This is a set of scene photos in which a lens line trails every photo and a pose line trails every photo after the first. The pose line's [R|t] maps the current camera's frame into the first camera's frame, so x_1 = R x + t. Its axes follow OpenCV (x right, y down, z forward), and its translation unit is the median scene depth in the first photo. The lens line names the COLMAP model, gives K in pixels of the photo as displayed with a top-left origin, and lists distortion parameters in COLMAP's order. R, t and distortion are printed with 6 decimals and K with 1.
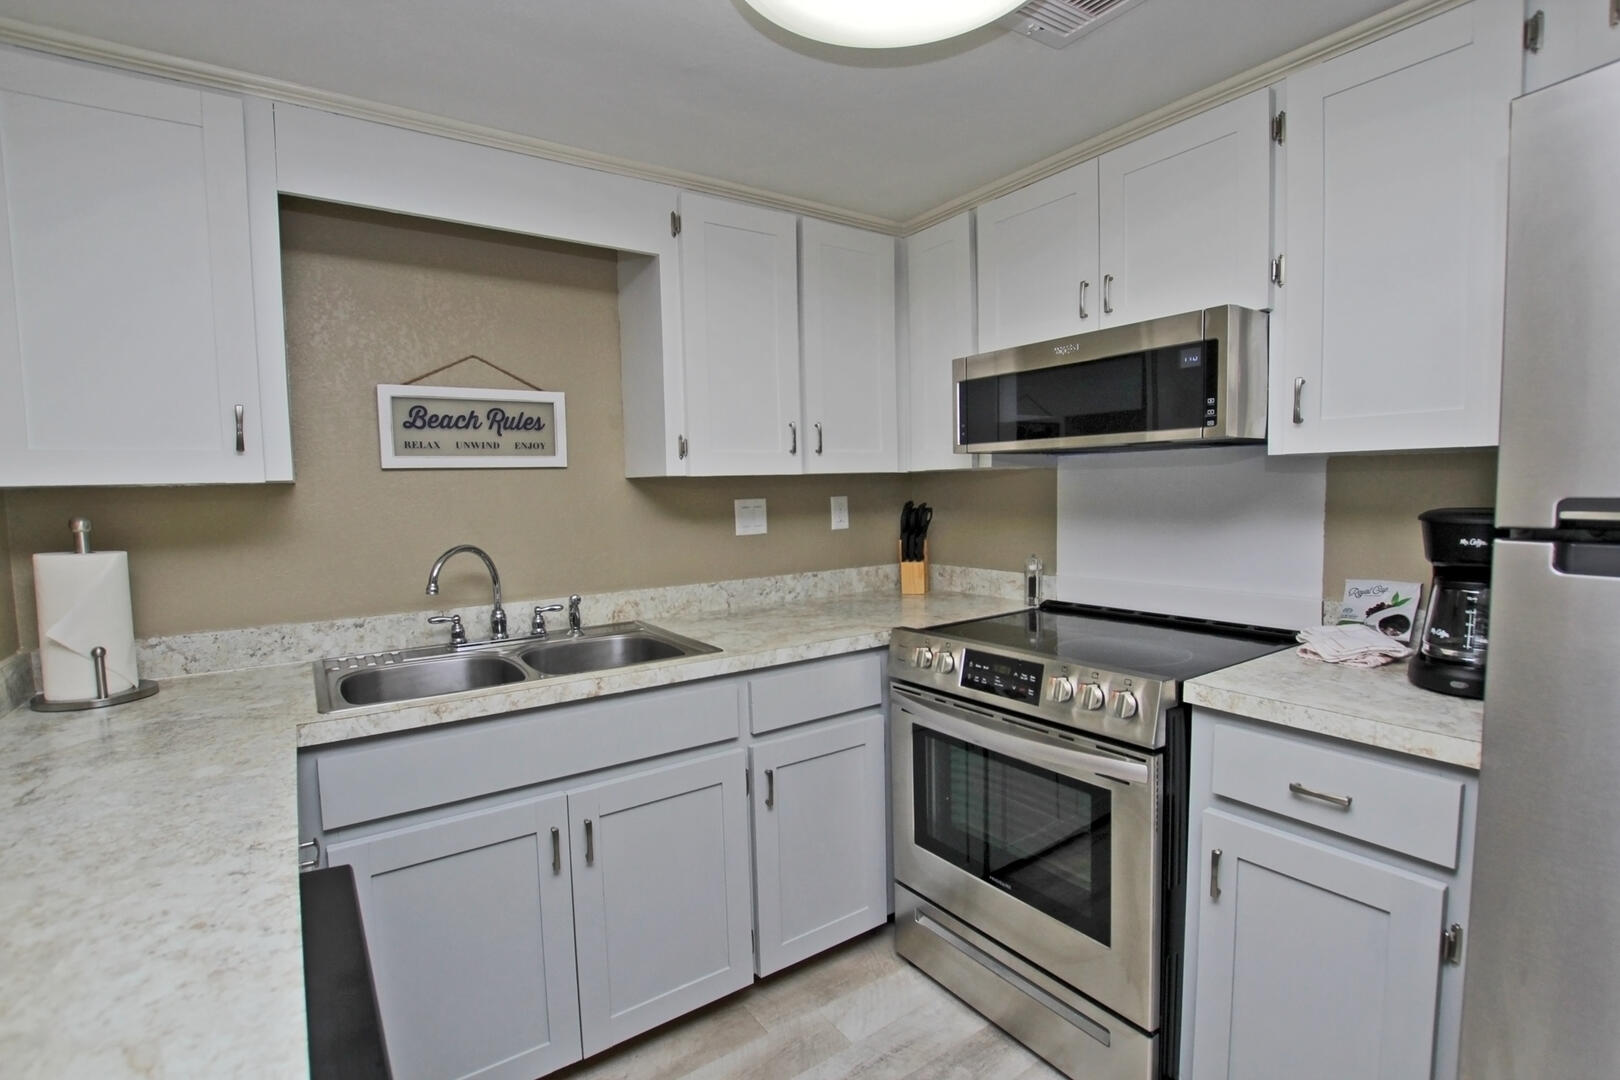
lens RADIAL K [[750.3, 0, 810.0], [0, 750.3, 545.7], [0, 0, 1]] dist [-0.028467, 0.000063]
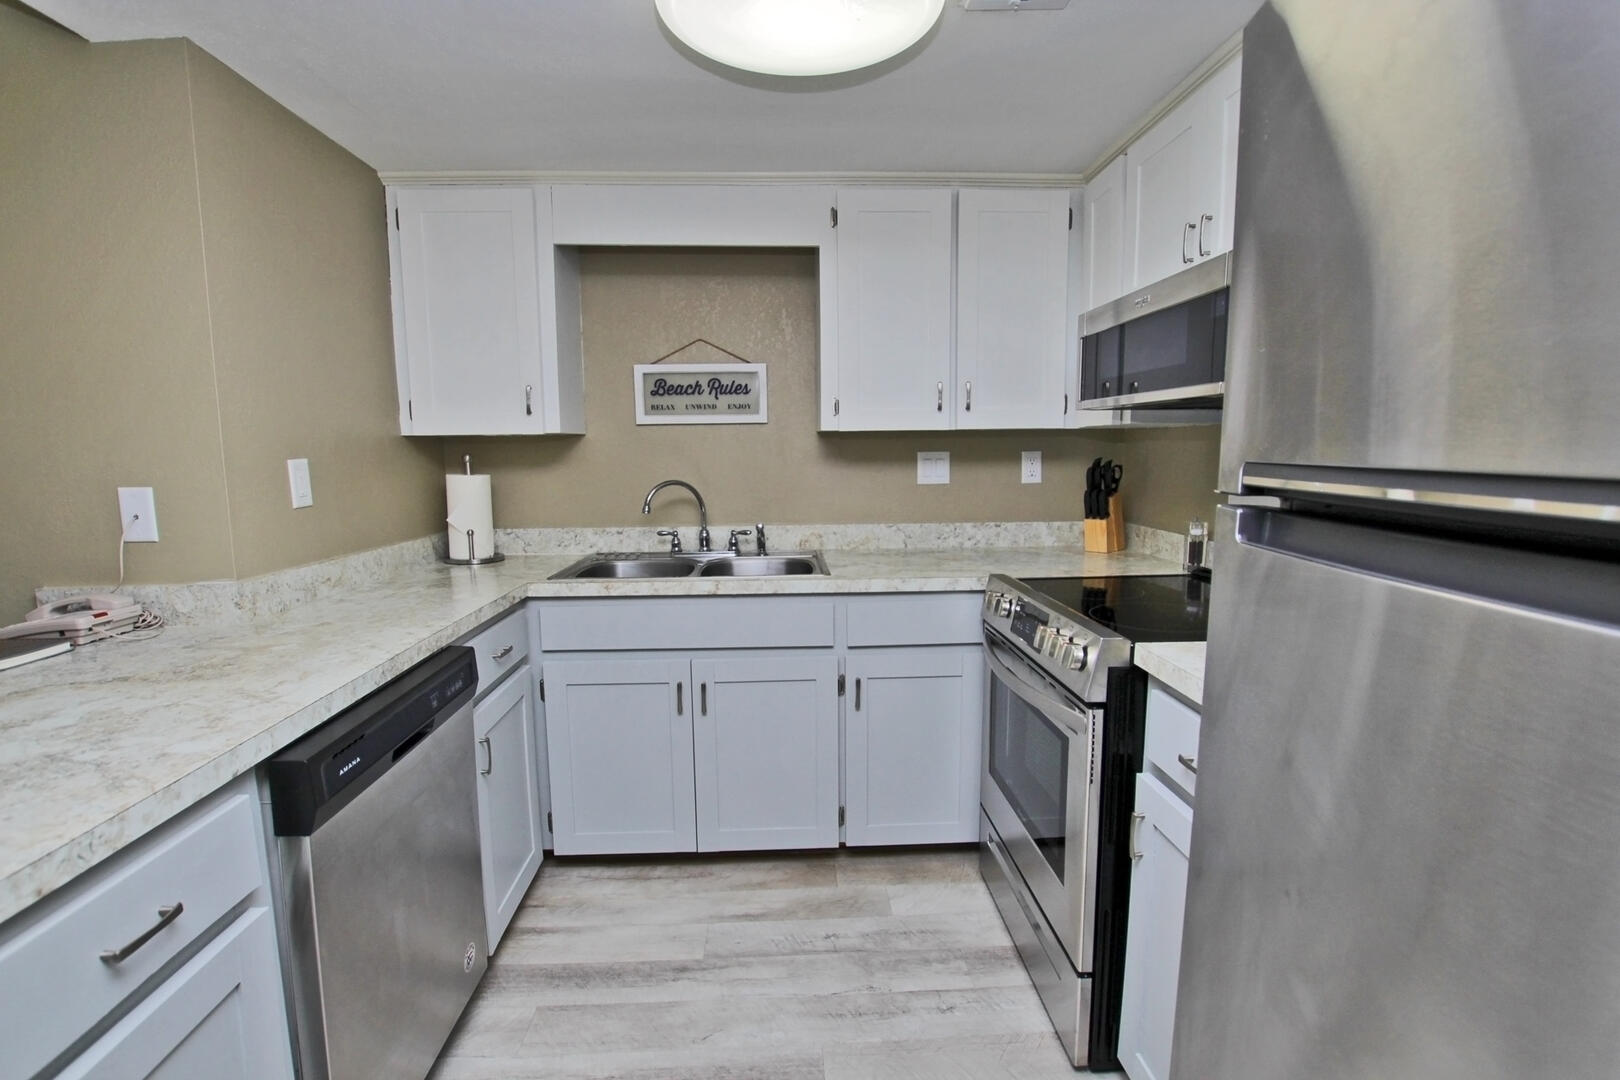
lens RADIAL K [[751.1, 0, 812.3], [0, 751.1, 547.3], [0, 0, 1]] dist [-0.030379, 0.000142]
pose [[0.846537, 0.086067, -0.525326, 0.459653], [-0.051490, 0.995455, 0.080116, -0.001649], [0.529833, -0.040772, 0.847121, -0.046053]]
